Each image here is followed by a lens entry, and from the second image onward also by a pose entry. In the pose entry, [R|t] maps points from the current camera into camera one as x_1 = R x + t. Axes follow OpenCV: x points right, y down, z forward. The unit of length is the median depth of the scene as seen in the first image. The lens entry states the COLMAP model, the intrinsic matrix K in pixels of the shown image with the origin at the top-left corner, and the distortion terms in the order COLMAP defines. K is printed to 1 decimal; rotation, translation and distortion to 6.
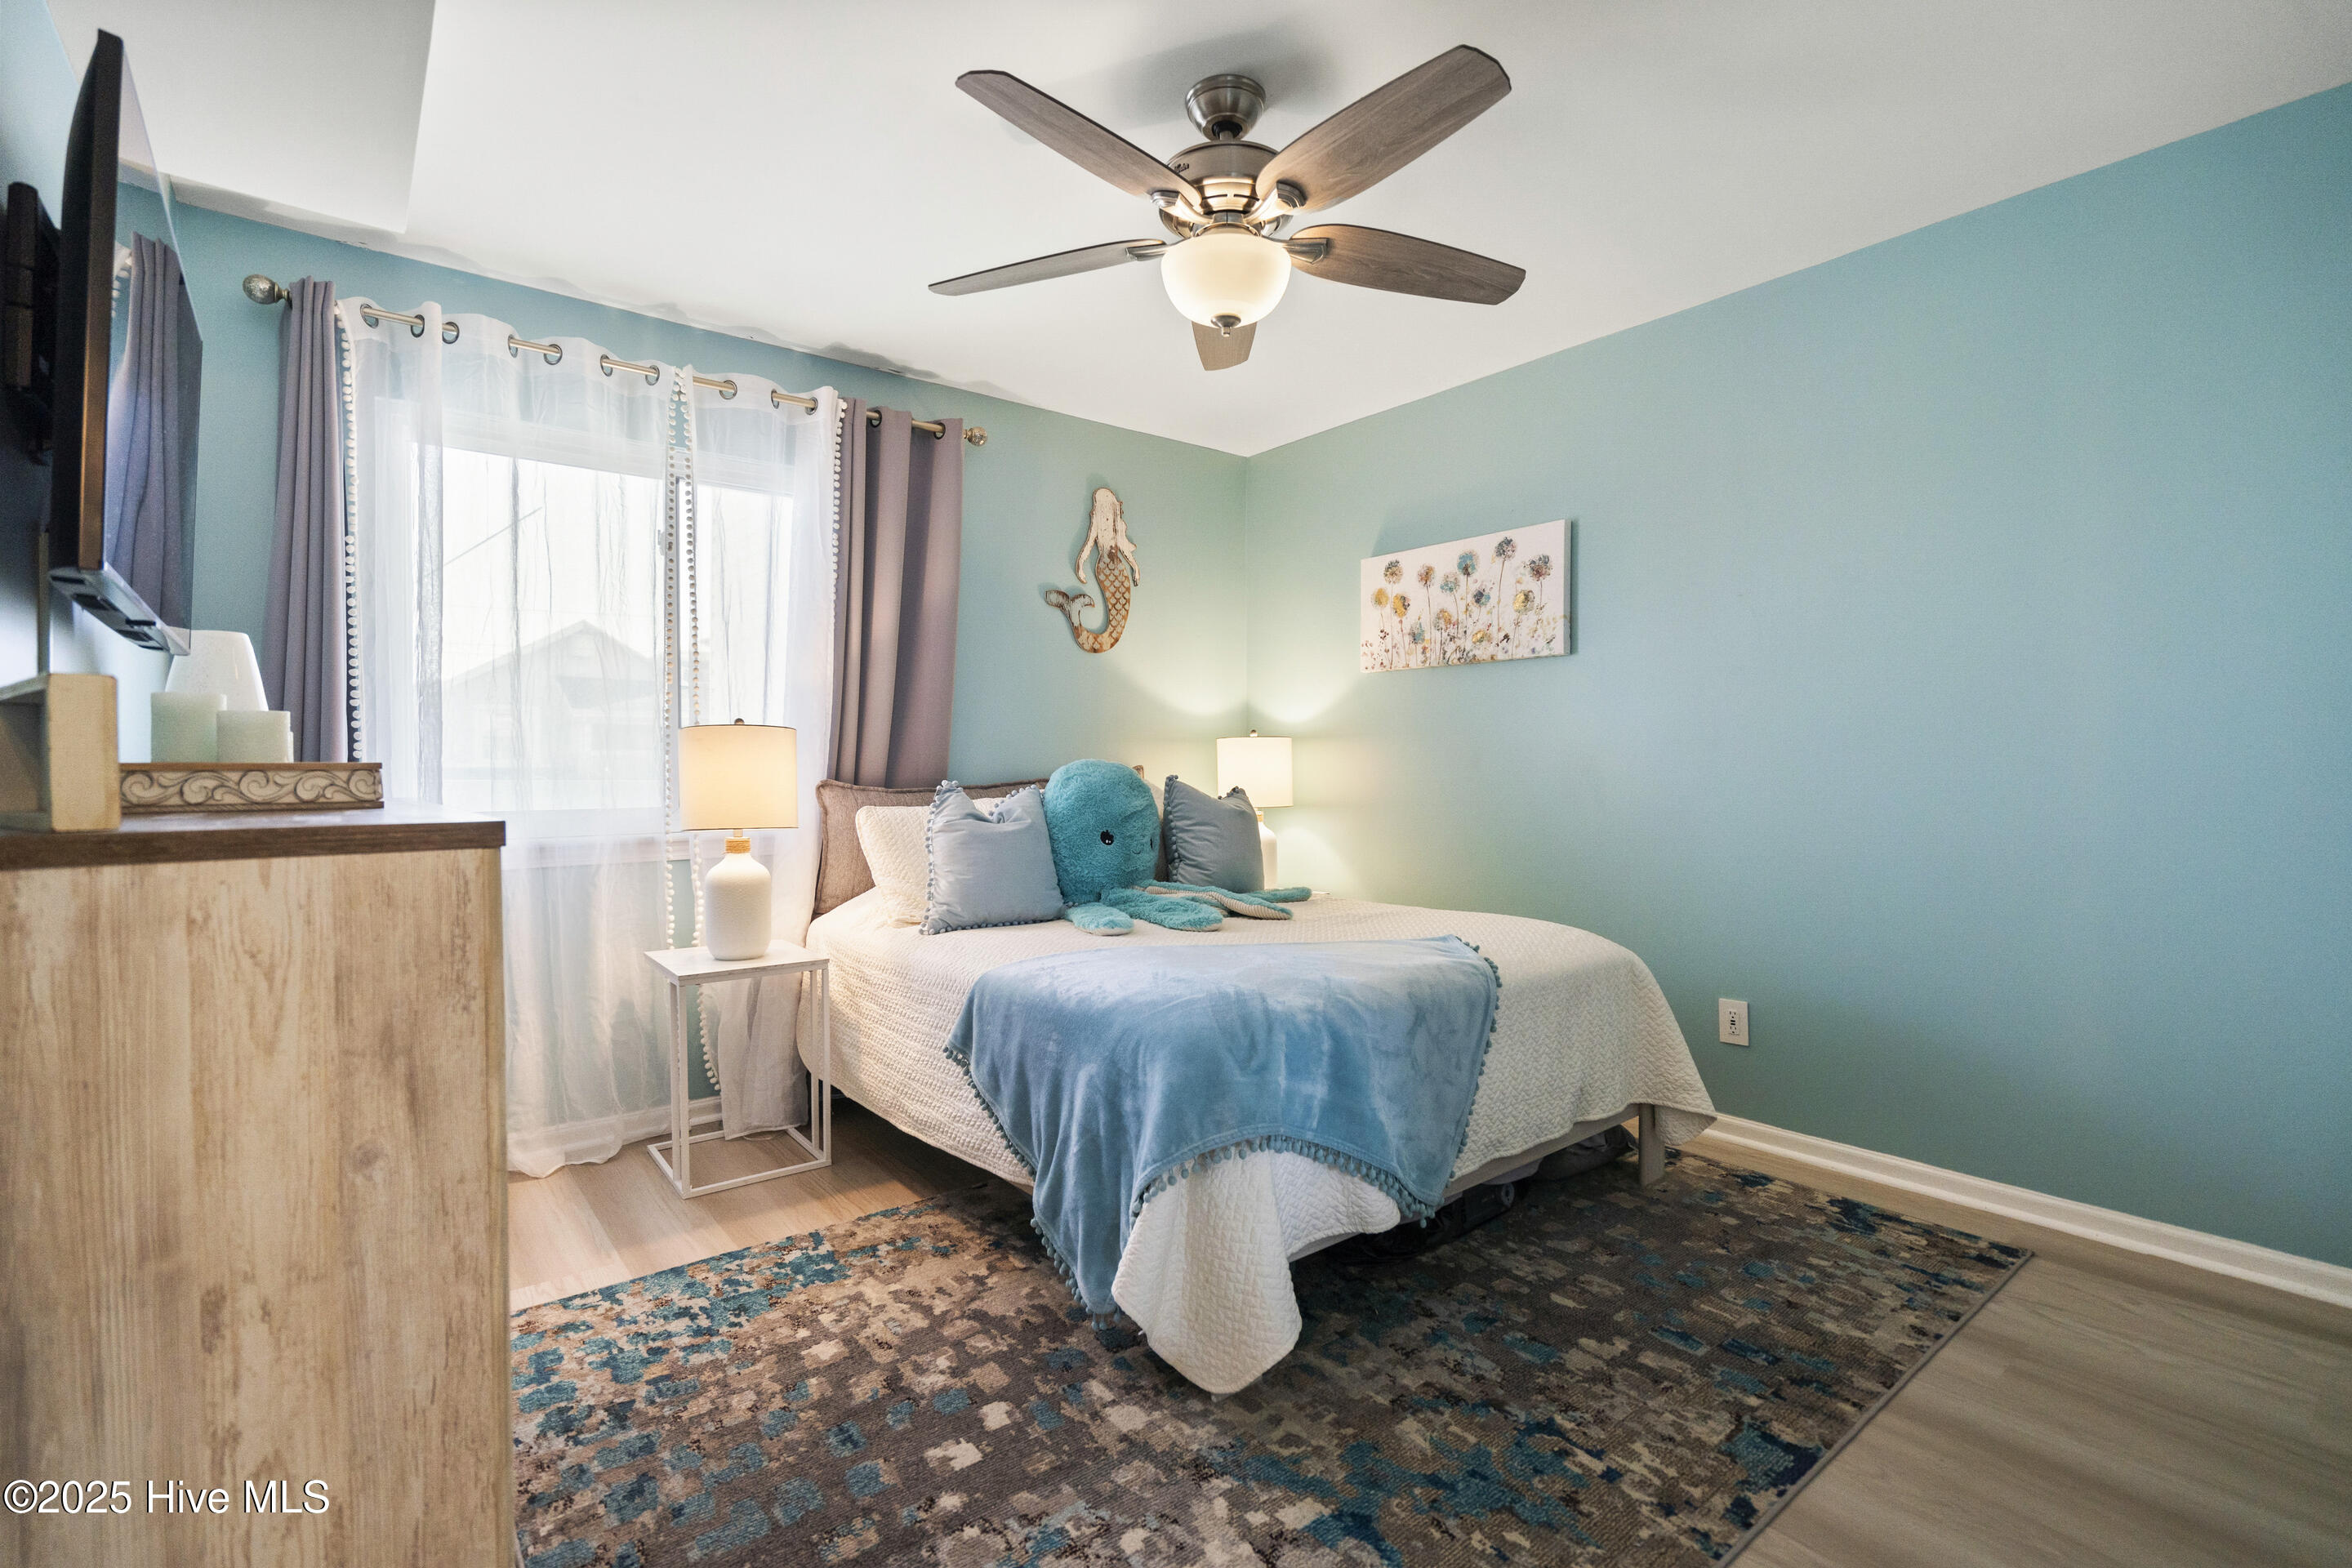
lens RADIAL K [[1067.6, 0, 1178.4], [0, 1067.6, 796.1], [0, 0, 1]] dist [-0.003839, 0.000005]
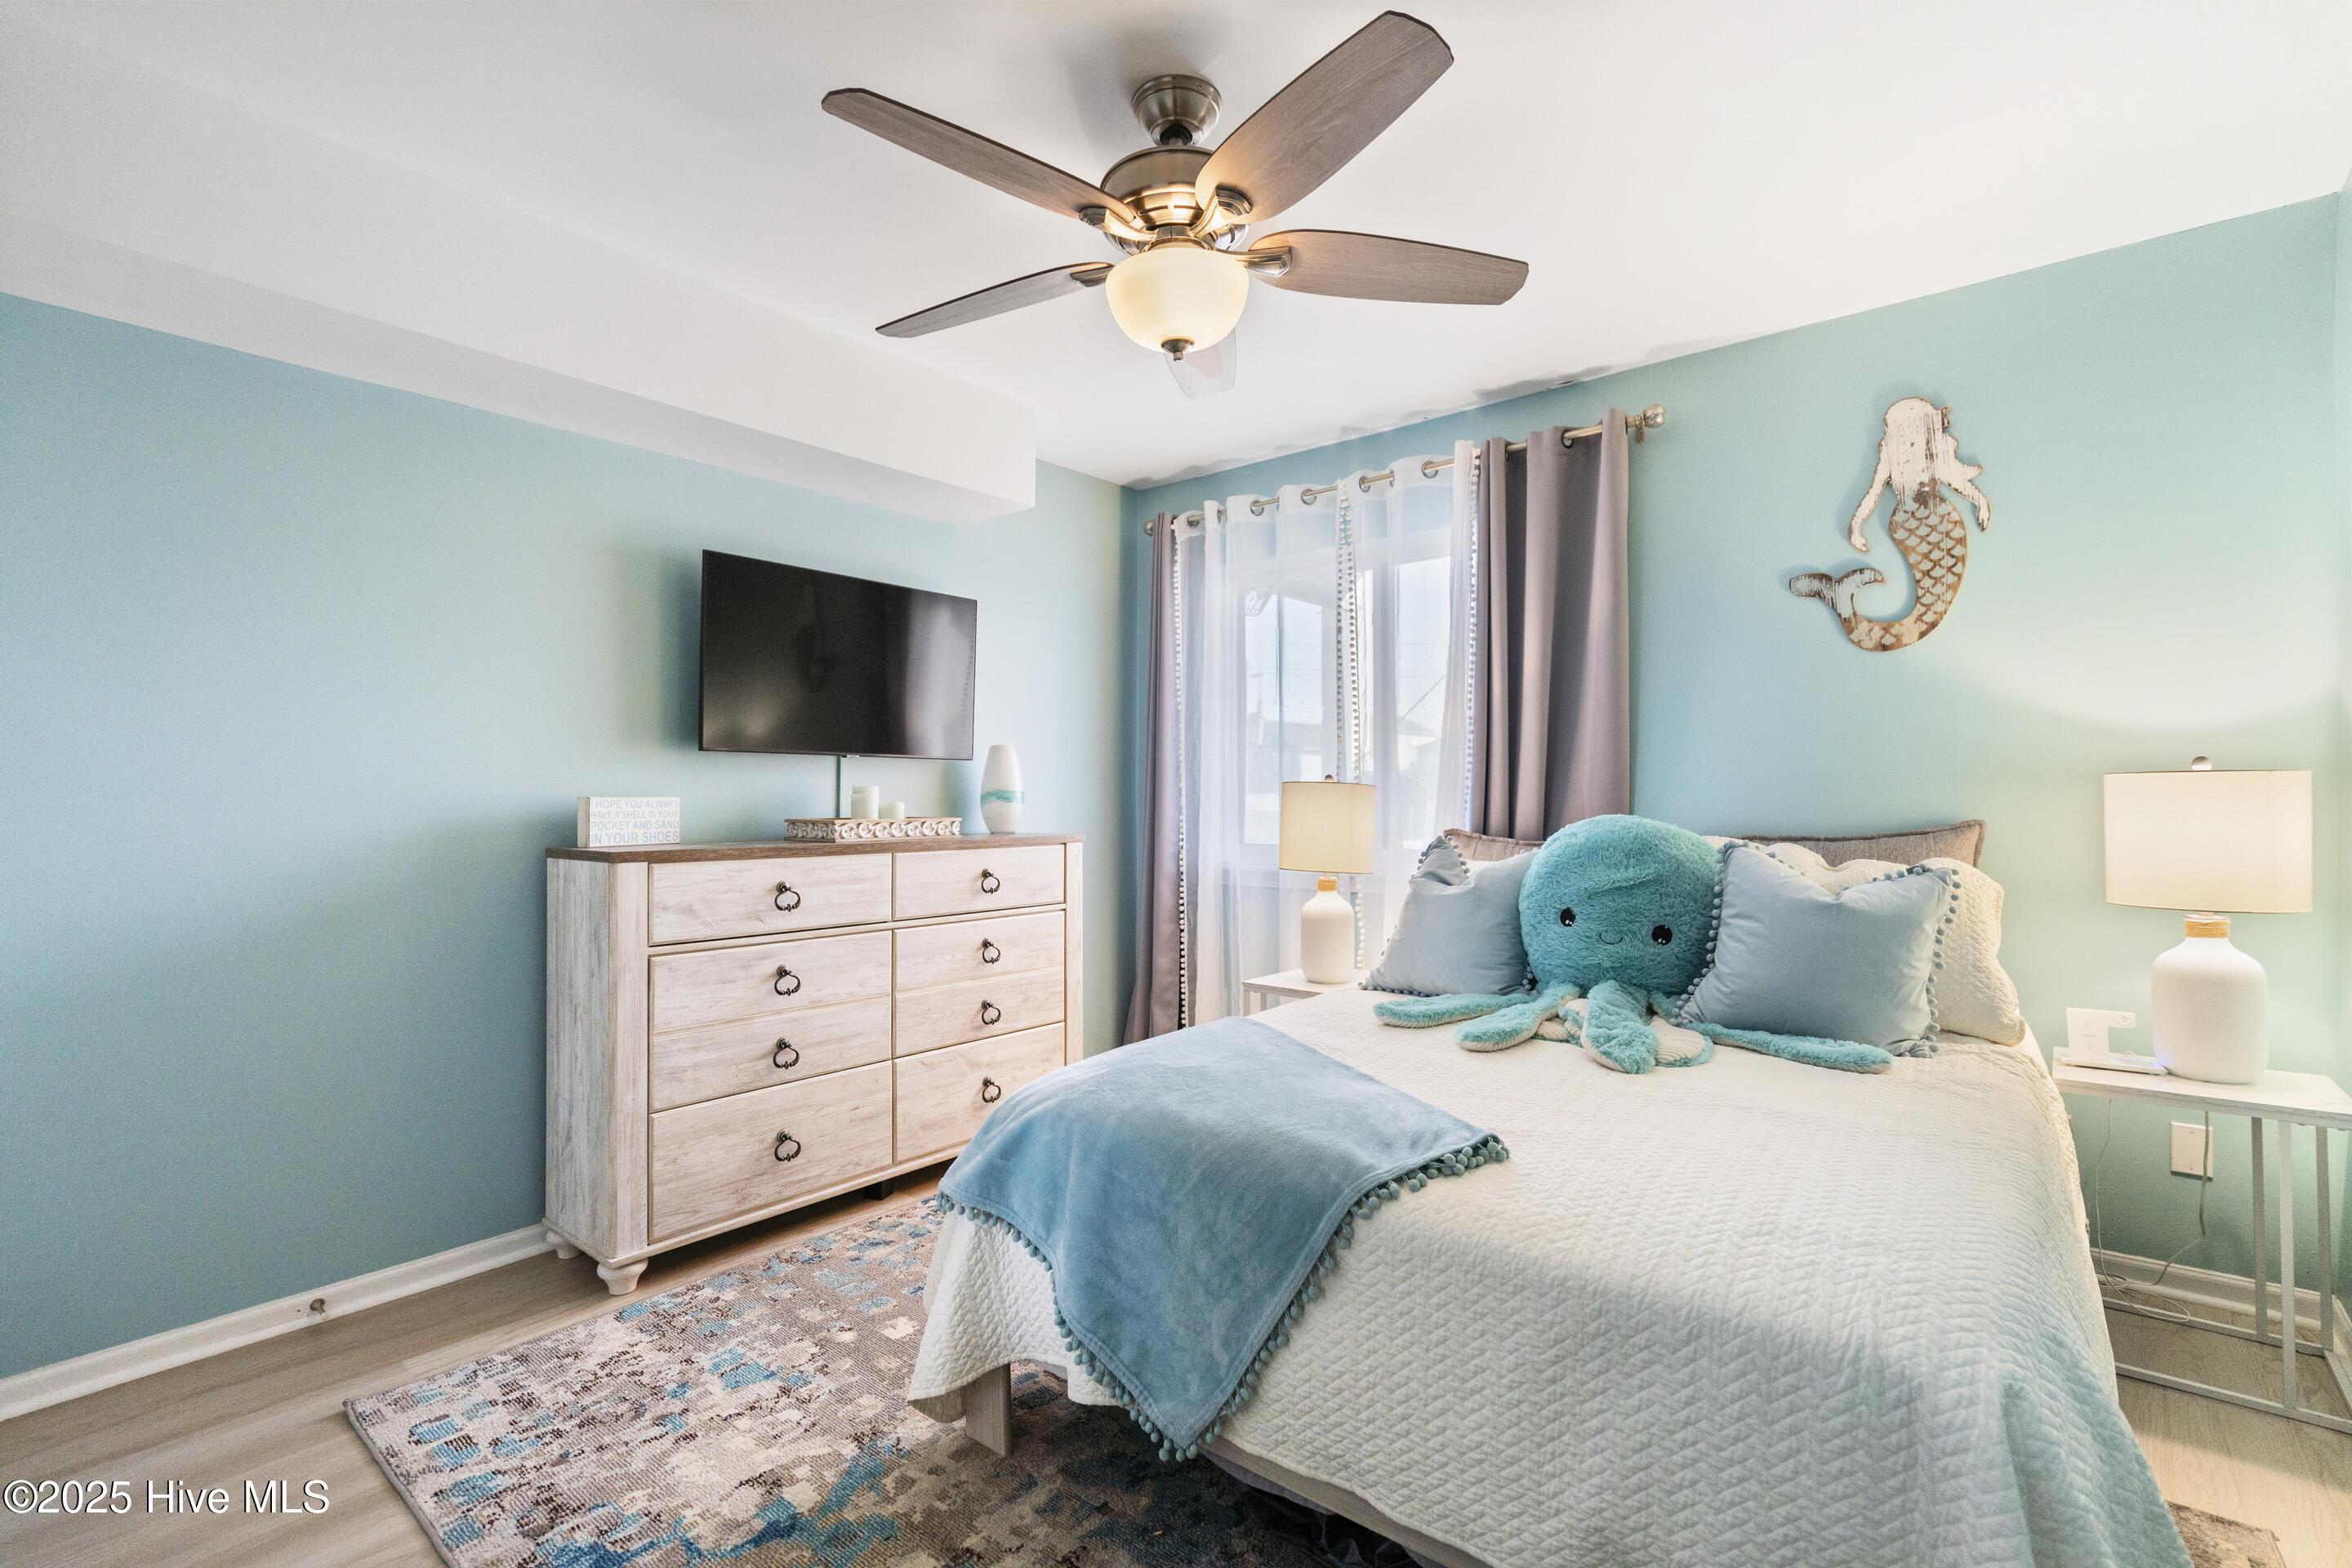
lens RADIAL K [[1066.6, 0, 1167.7], [0, 1066.6, 801.9], [0, 0, 1]] dist [-0.003002, 0.000542]
pose [[0.193385, 0.009236, -0.981080, 0.624997], [-0.026843, 0.999631, 0.004120, -0.038729], [0.980756, 0.025539, 0.193561, 0.551461]]
